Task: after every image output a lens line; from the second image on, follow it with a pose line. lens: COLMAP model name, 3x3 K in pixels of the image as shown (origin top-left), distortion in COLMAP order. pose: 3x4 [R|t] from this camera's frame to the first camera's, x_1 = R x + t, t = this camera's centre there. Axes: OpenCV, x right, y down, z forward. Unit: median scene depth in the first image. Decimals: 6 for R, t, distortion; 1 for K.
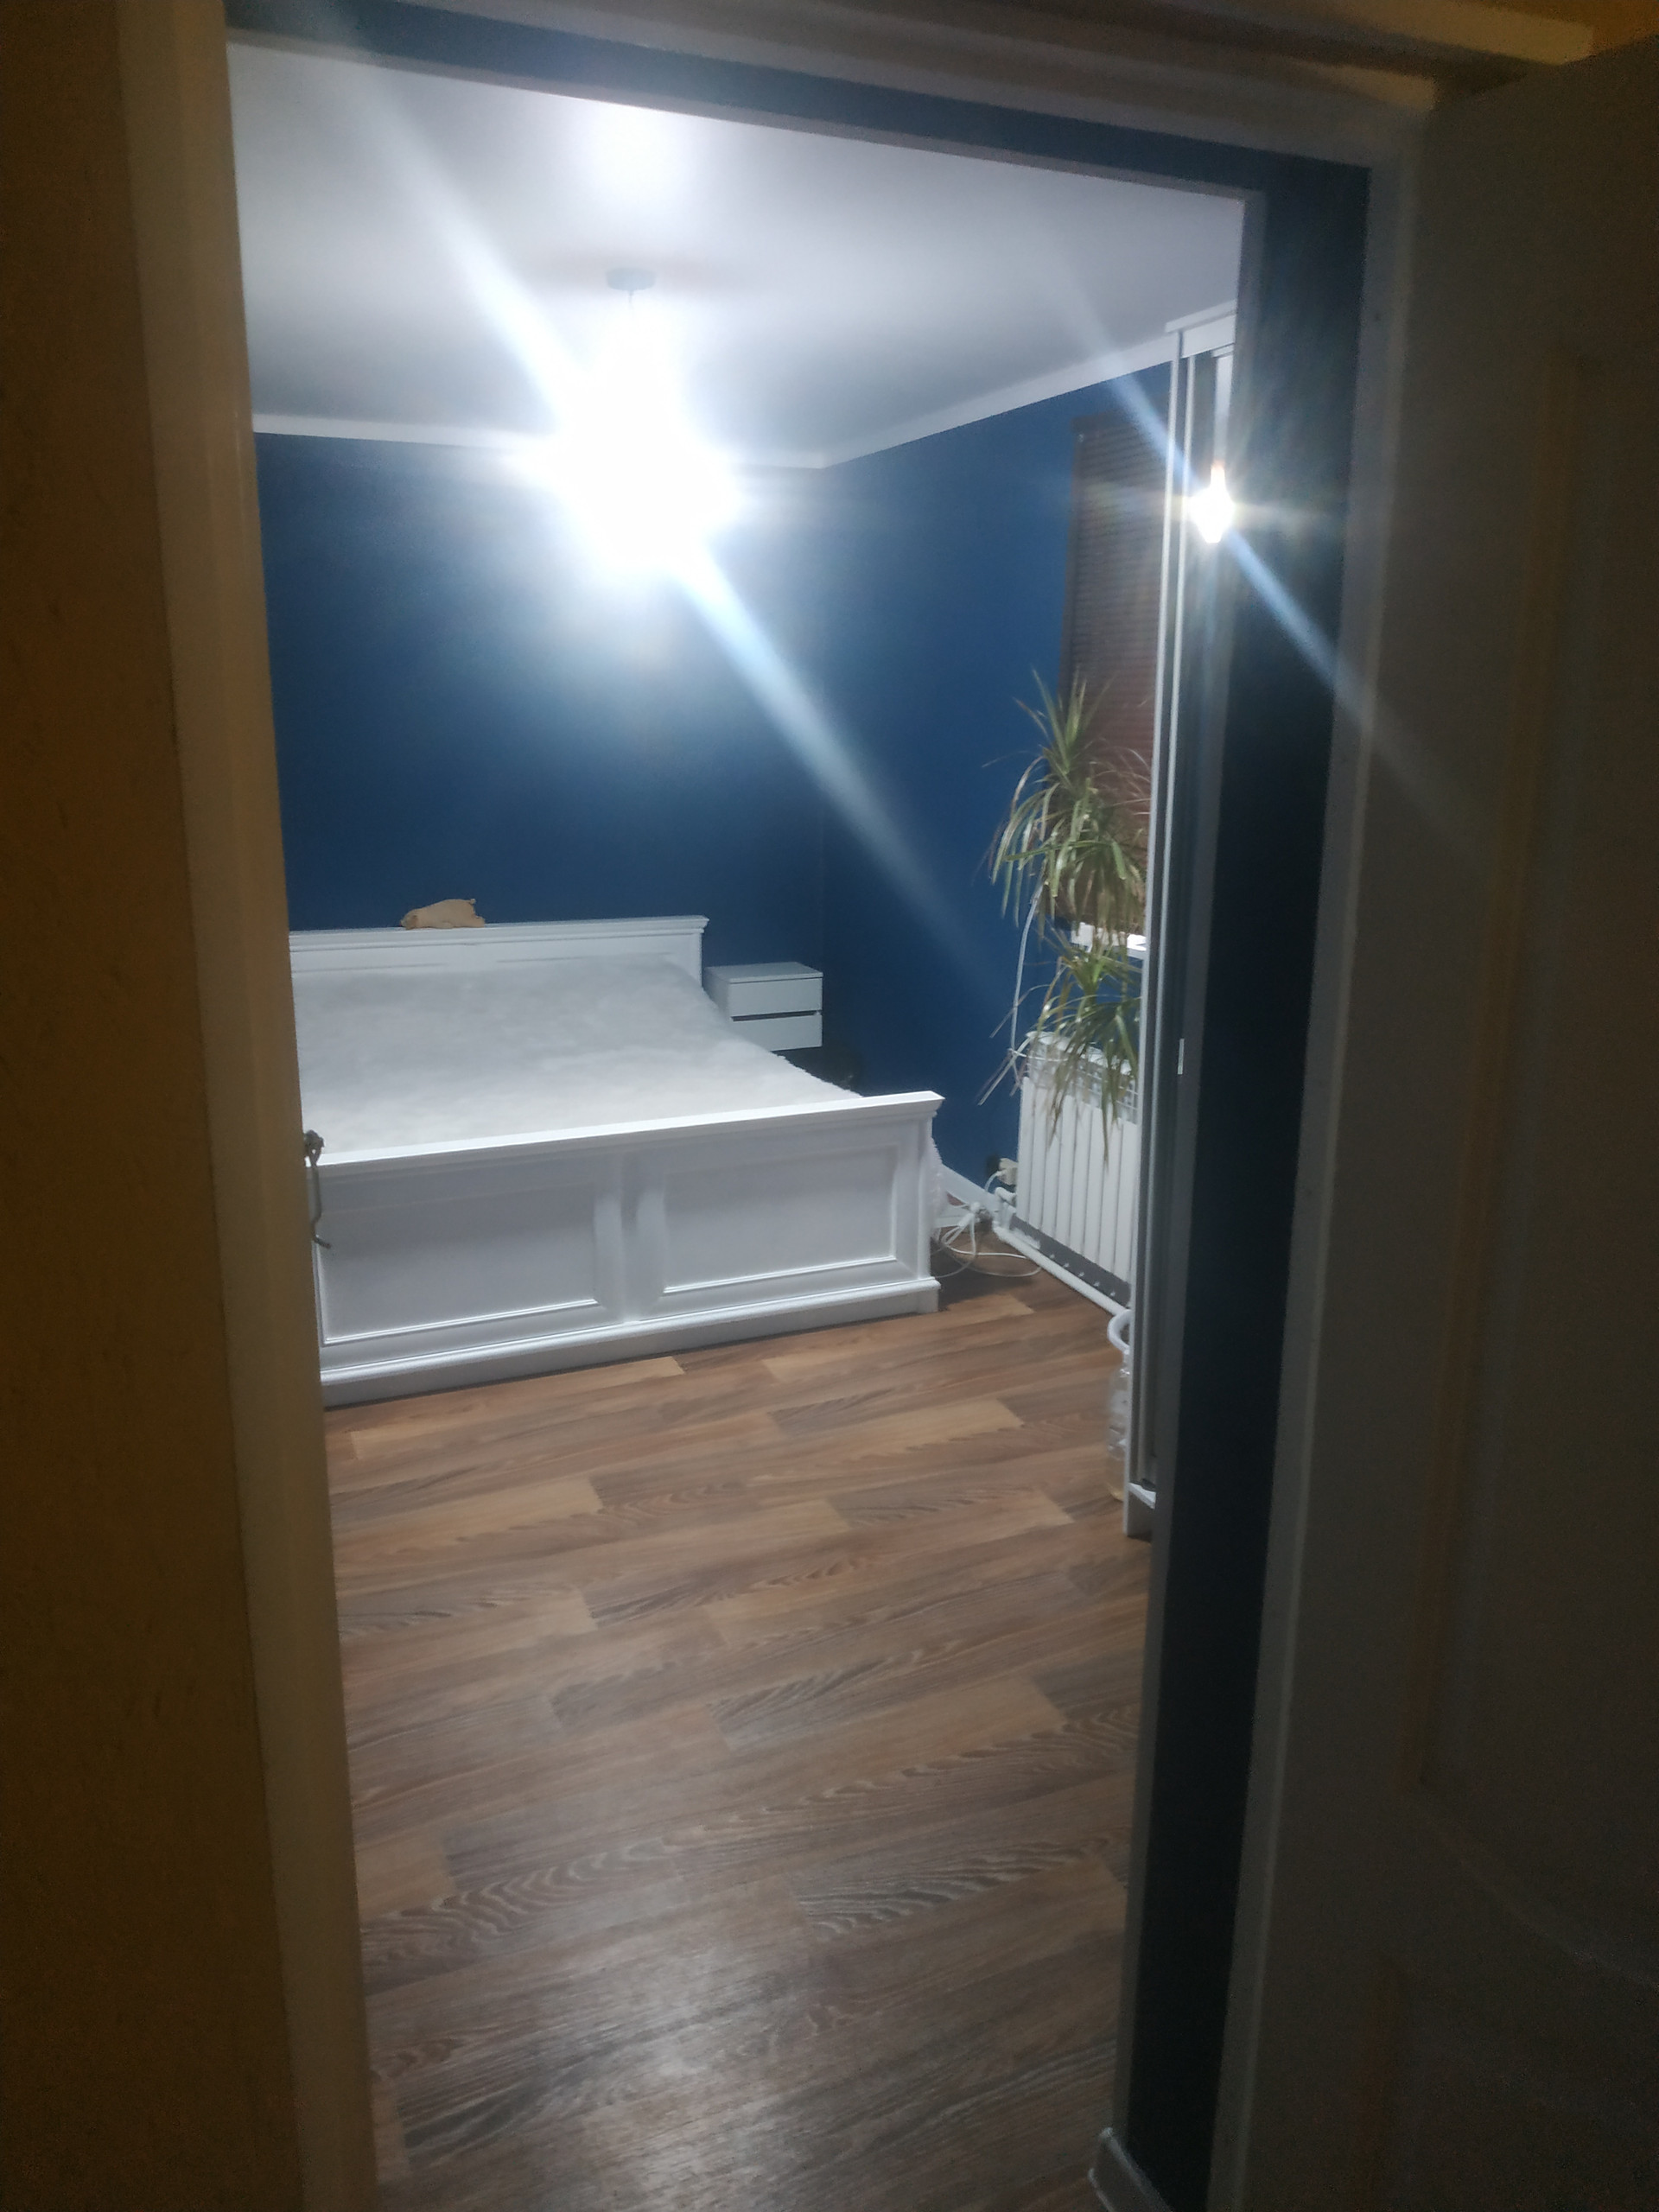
lens RADIAL K [[1634.6, 0, 837.0], [0, 1634.6, 1089.3], [0, 0, 1]] dist [0.017774, -0.038665]
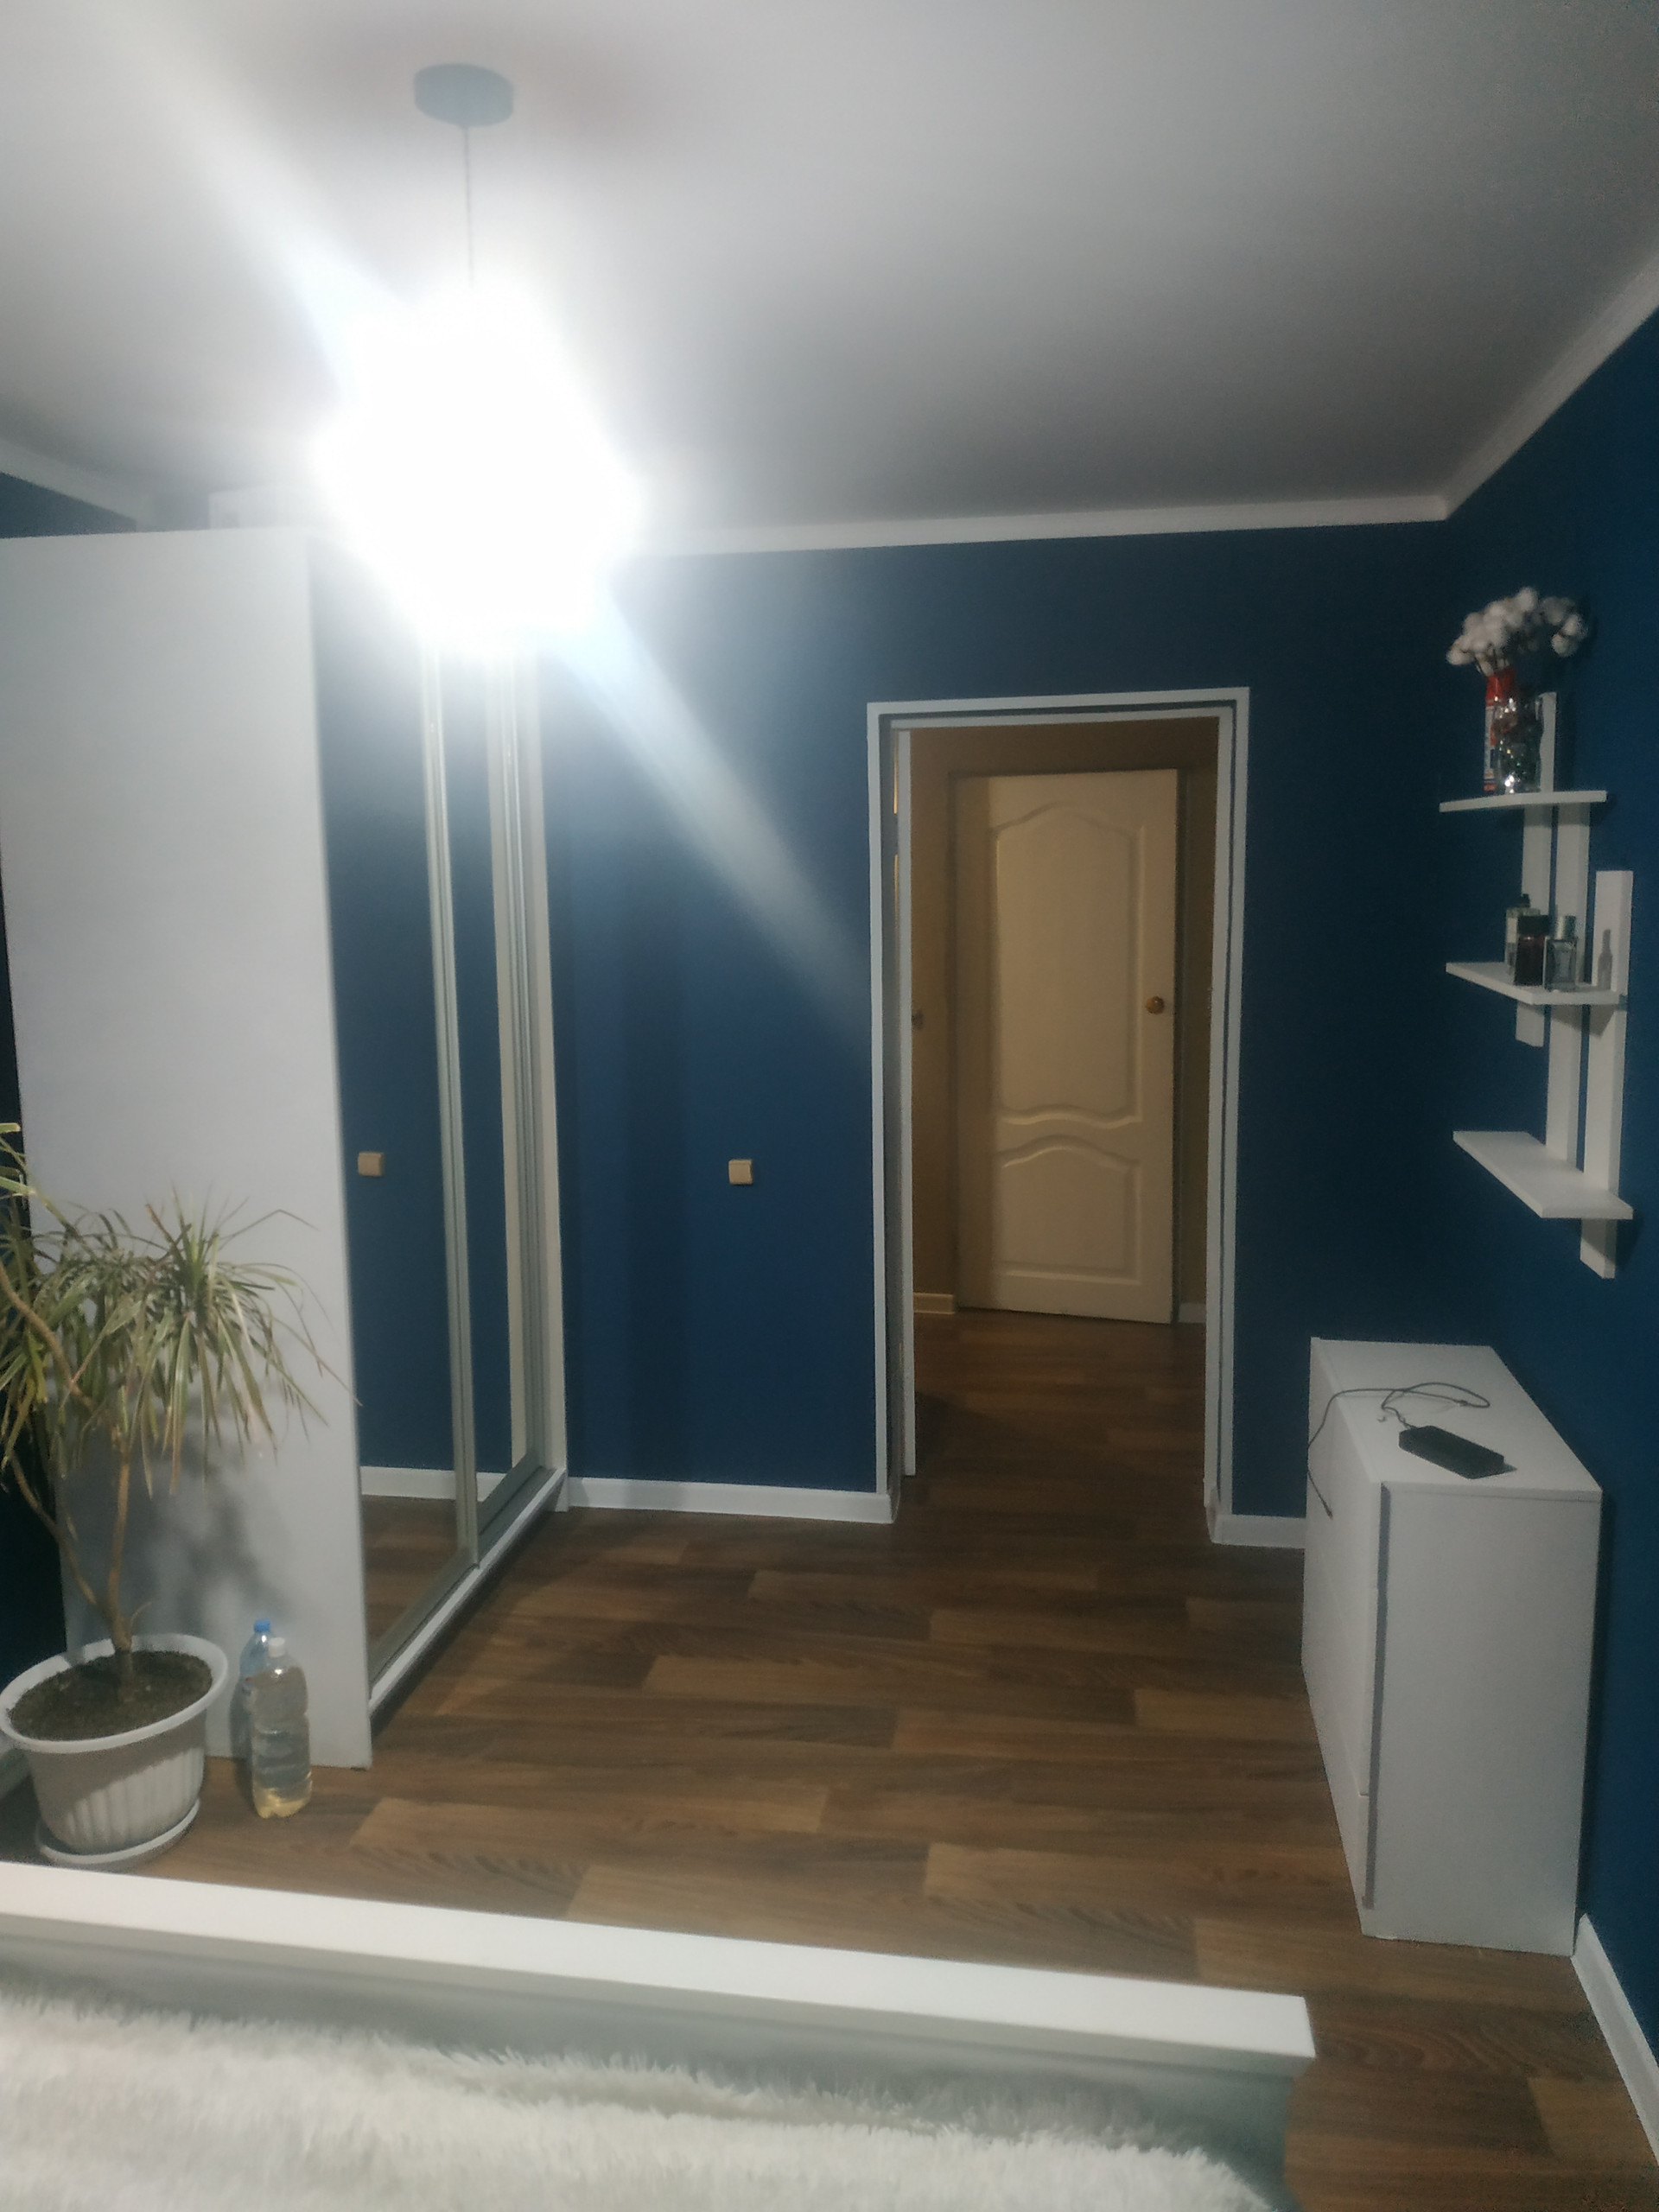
lens RADIAL K [[1634.6, 0, 837.0], [0, 1634.6, 1089.3], [0, 0, 1]] dist [0.017774, -0.038665]
pose [[-0.847578, -0.079002, 0.524757, -0.373971], [0.134704, 0.924439, 0.356746, -0.353630], [-0.513290, 0.373057, -0.772892, 1.348240]]
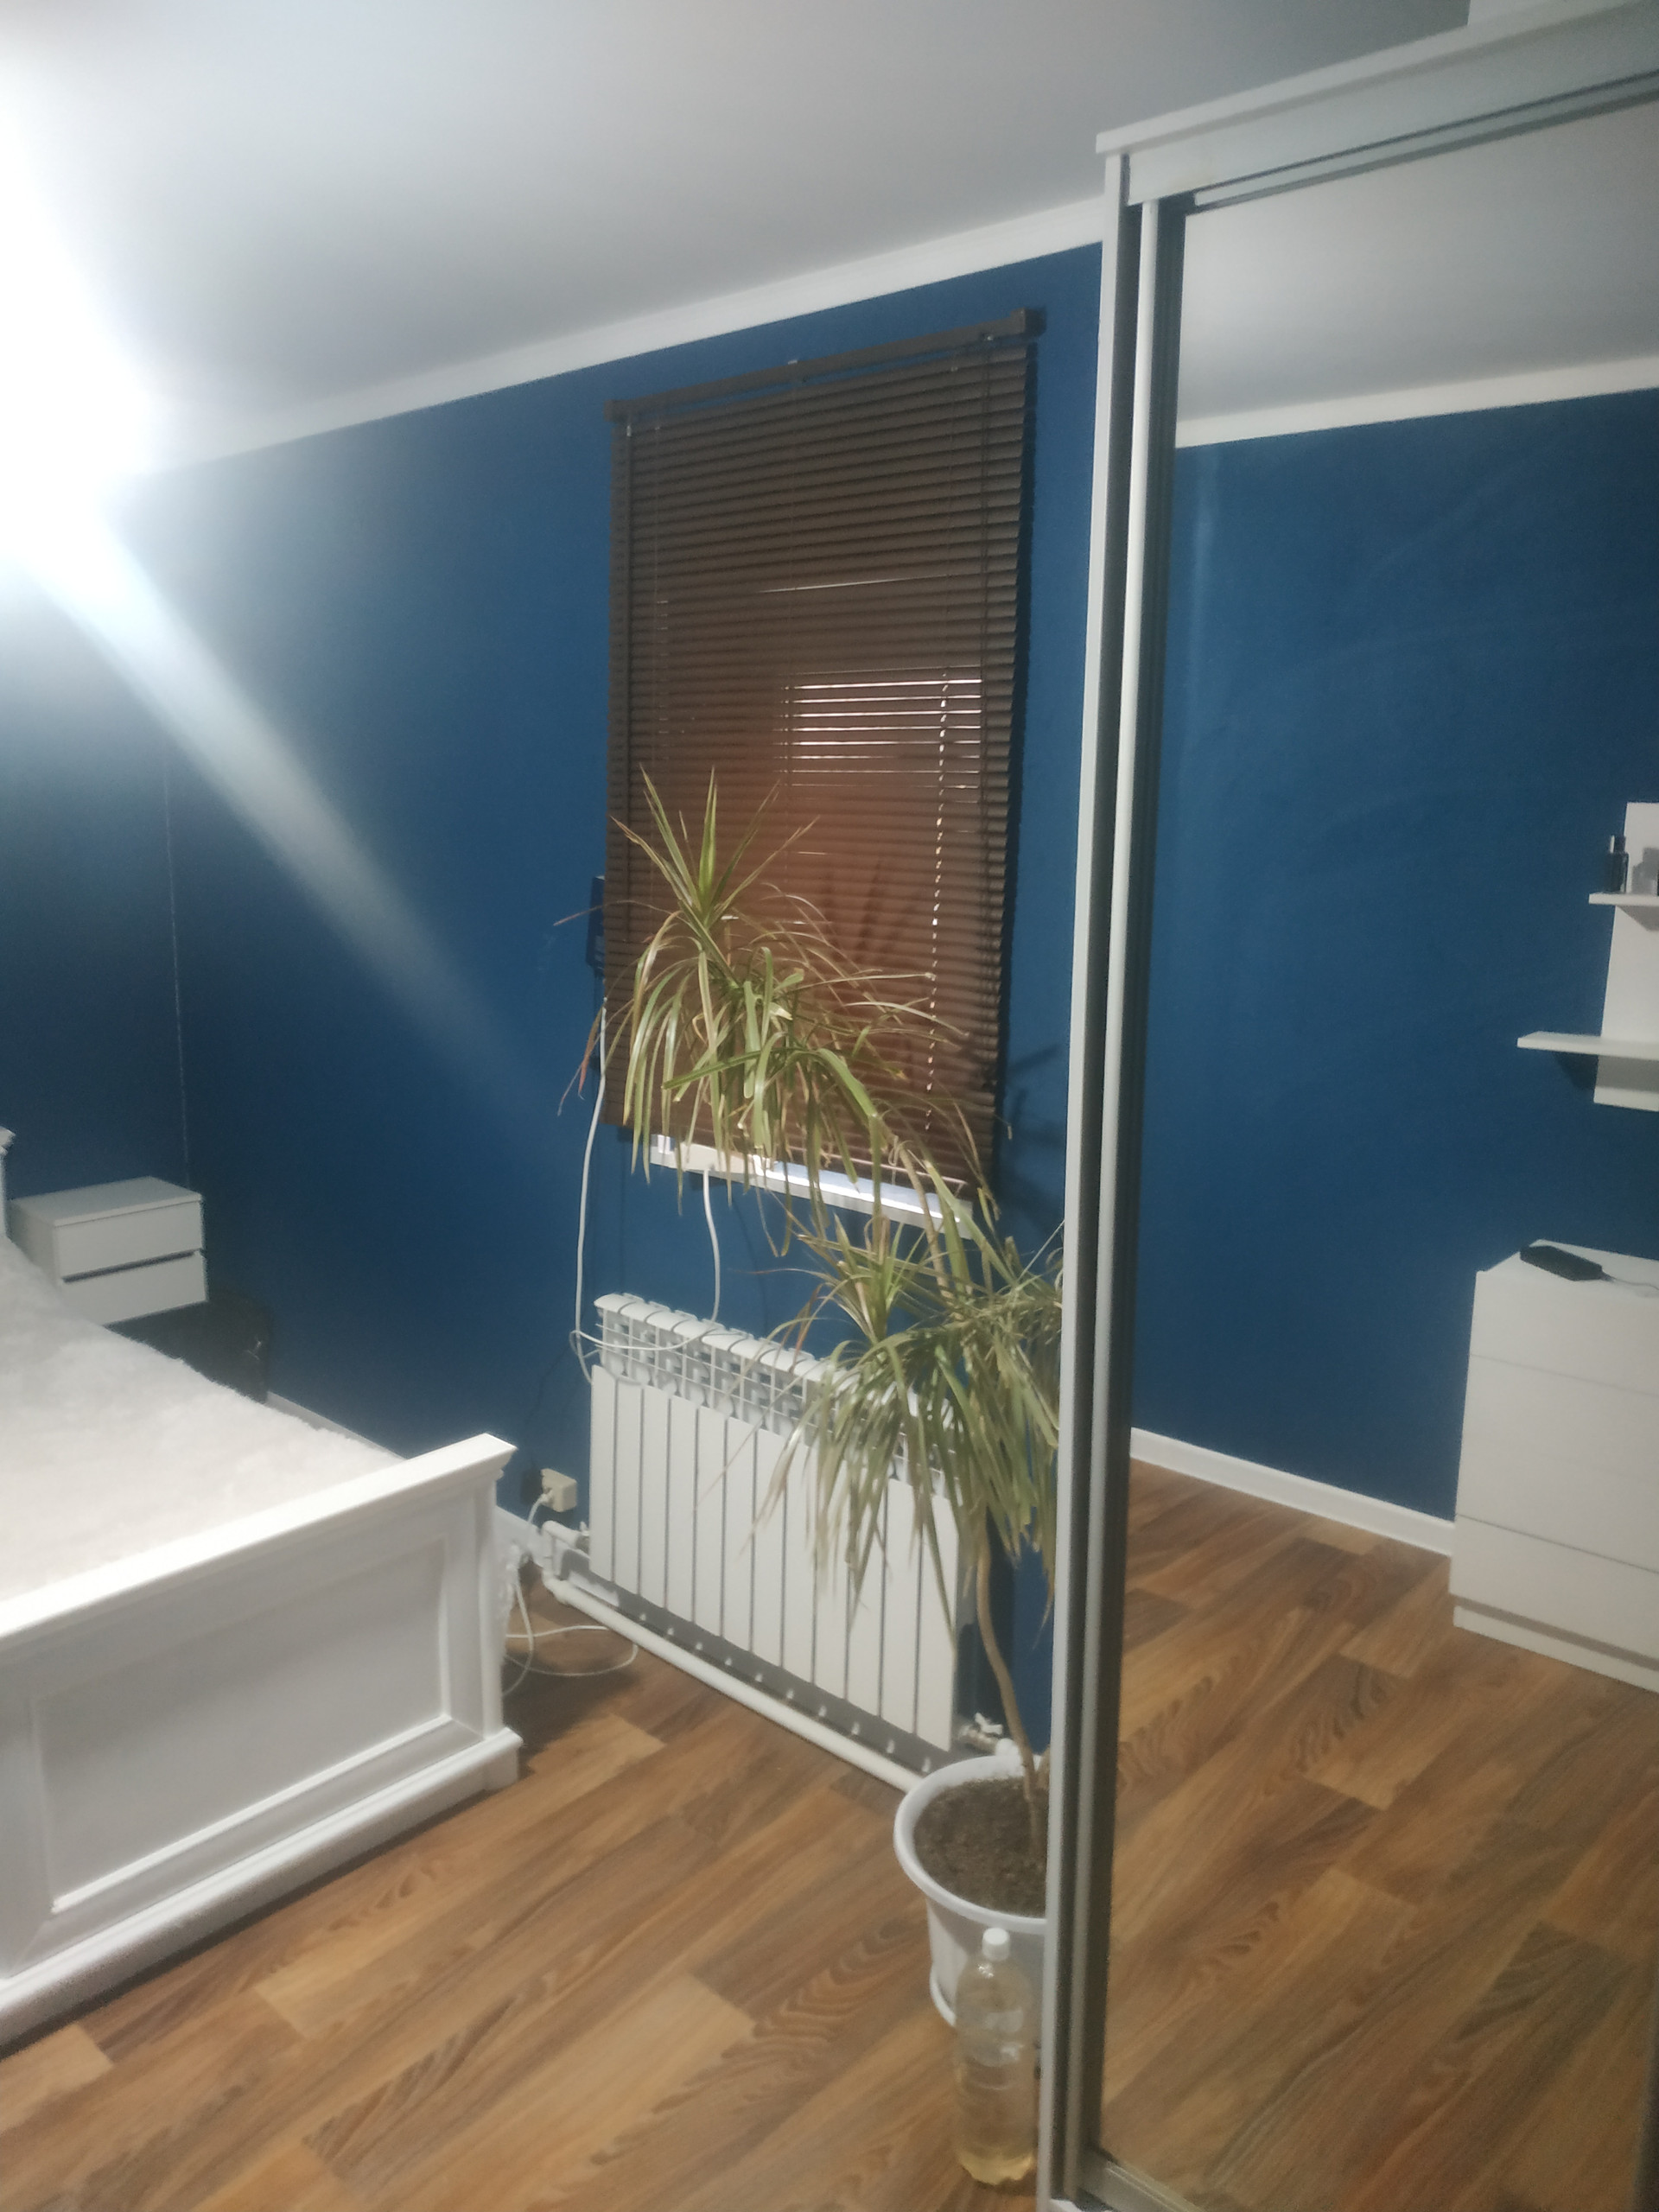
lens RADIAL K [[1665.8, 0, 792.3], [0, 1665.8, 1023.1], [0, 0, 1]] dist [0.002539, -0.026009]
pose [[0.915309, -0.068041, 0.396964, -0.076401], [0.103189, 0.992346, -0.067838, -0.098380], [-0.389310, 0.103055, 0.915324, 0.359598]]
